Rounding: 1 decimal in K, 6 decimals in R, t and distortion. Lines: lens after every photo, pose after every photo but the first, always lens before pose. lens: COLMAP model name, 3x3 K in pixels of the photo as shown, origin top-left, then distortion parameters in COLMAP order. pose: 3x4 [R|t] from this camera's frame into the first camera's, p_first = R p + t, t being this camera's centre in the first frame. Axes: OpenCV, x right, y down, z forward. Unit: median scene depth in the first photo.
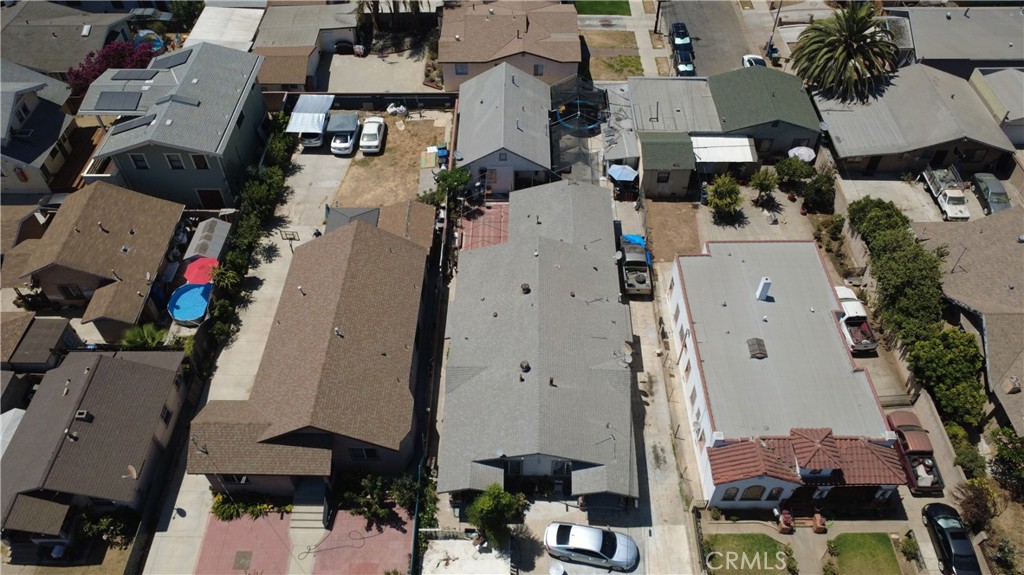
lens RADIAL K [[742.7, 0, 515.4], [0, 742.7, 289.5], [0, 0, 1]] dist [-0.006910, 0.003766]
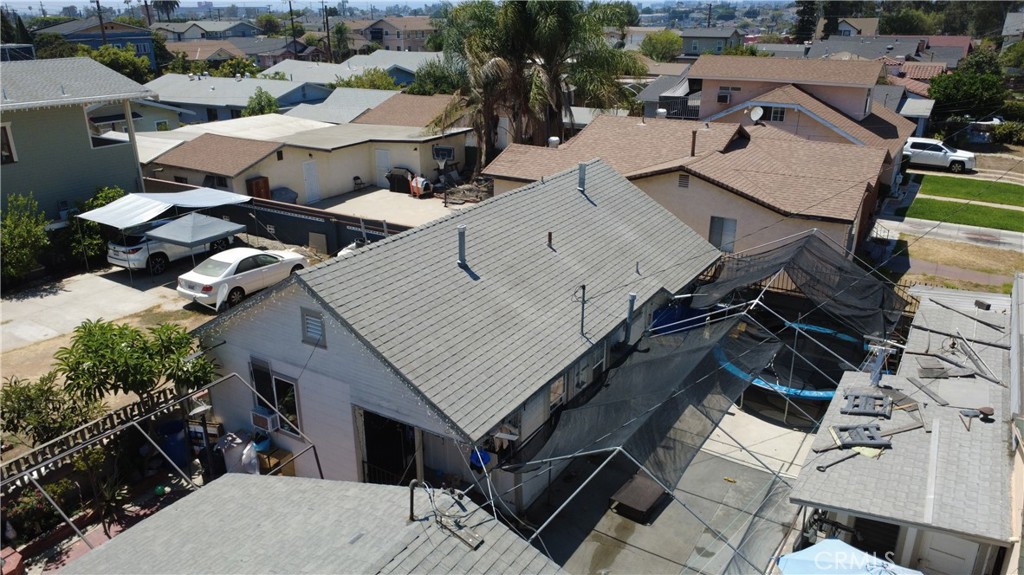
lens RADIAL K [[742.7, 0, 508.2], [0, 742.7, 291.4], [0, 0, 1]] dist [-0.006910, 0.003766]
pose [[0.847119, 0.185908, -0.497824, 0.193881], [-0.392544, 0.850367, -0.350408, -0.168705], [0.358189, 0.492255, 0.793338, 1.076664]]
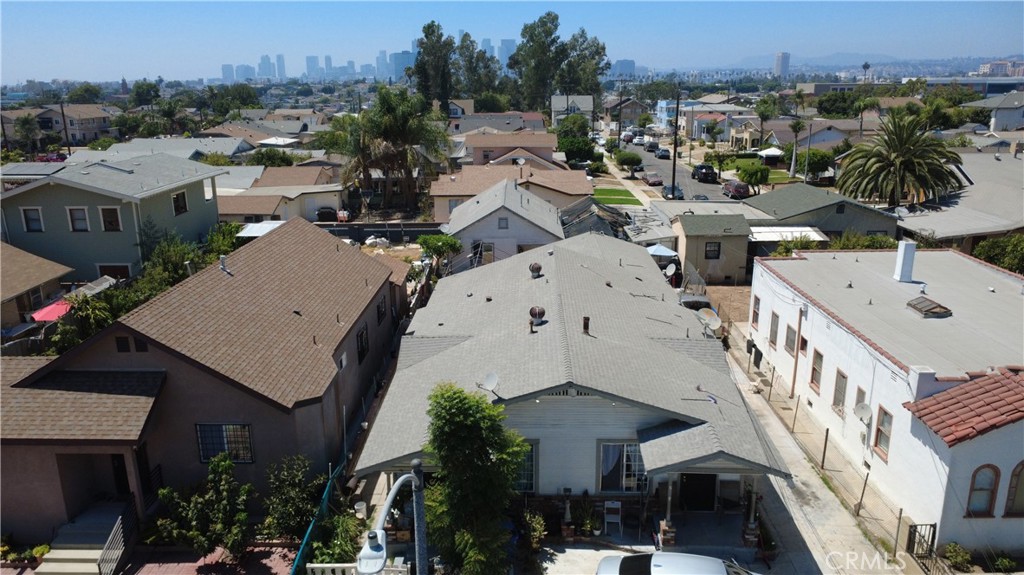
lens RADIAL K [[742.7, 0, 514.3], [0, 742.7, 291.4], [0, 0, 1]] dist [-0.006910, 0.003766]
pose [[0.999965, -0.007222, -0.004227, -0.002901], [0.003863, 0.846509, -0.532360, 0.383689], [0.007423, 0.532325, 0.846507, 0.491896]]
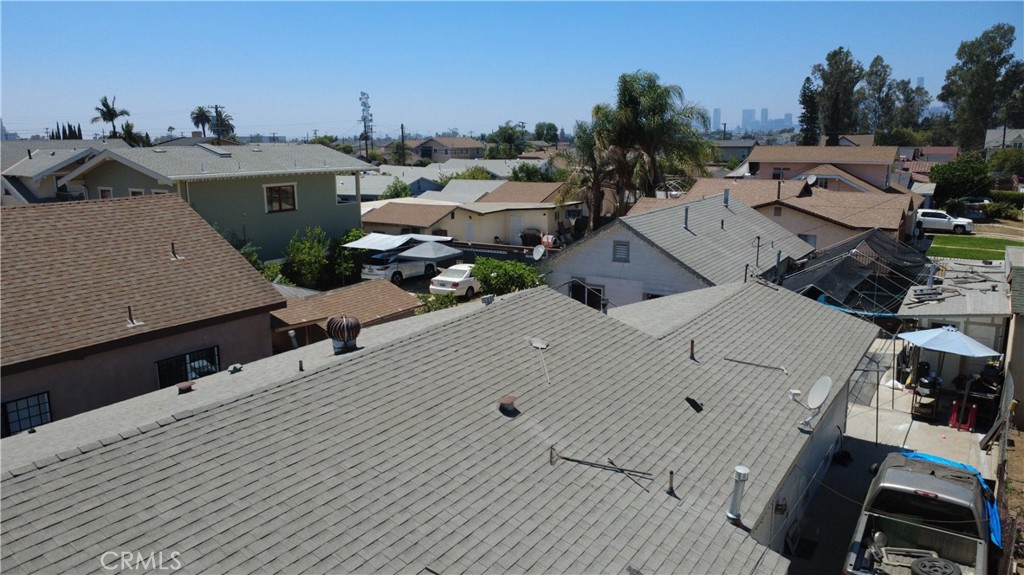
lens RADIAL K [[742.7, 0, 511.0], [0, 742.7, 295.8], [0, 0, 1]] dist [-0.006910, 0.003766]
pose [[0.847218, 0.102388, -0.521285, 0.200521], [-0.388280, 0.789045, -0.476073, 0.090149], [0.362573, 0.605743, 0.708249, 0.894371]]
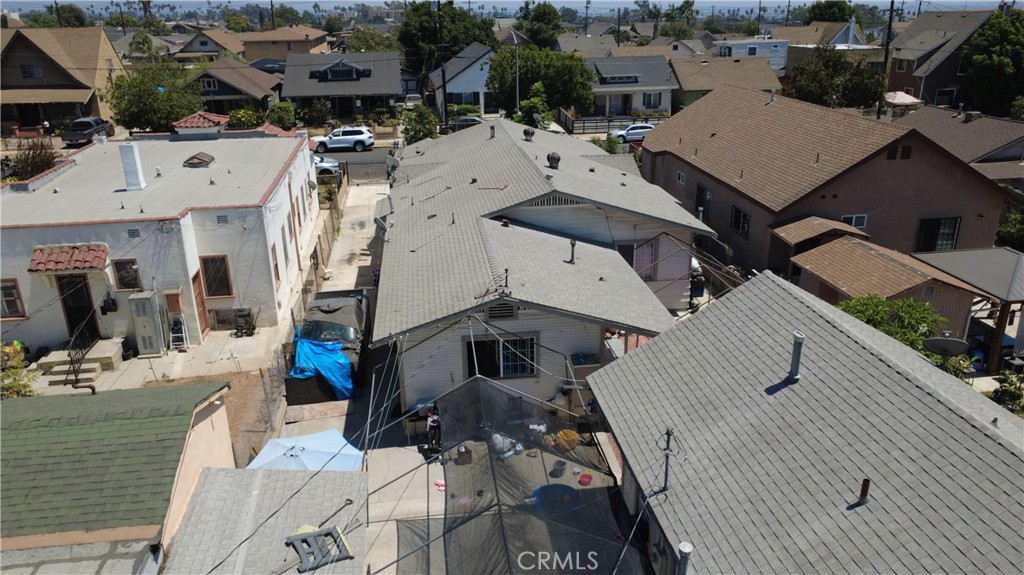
lens RADIAL K [[742.7, 0, 513.0], [0, 742.7, 285.7], [0, 0, 1]] dist [-0.006910, 0.003766]
pose [[-0.988820, 0.068245, -0.132582, 0.138997], [-0.099207, 0.362711, 0.926606, -0.540619], [0.111326, 0.929399, -0.351886, 1.383686]]
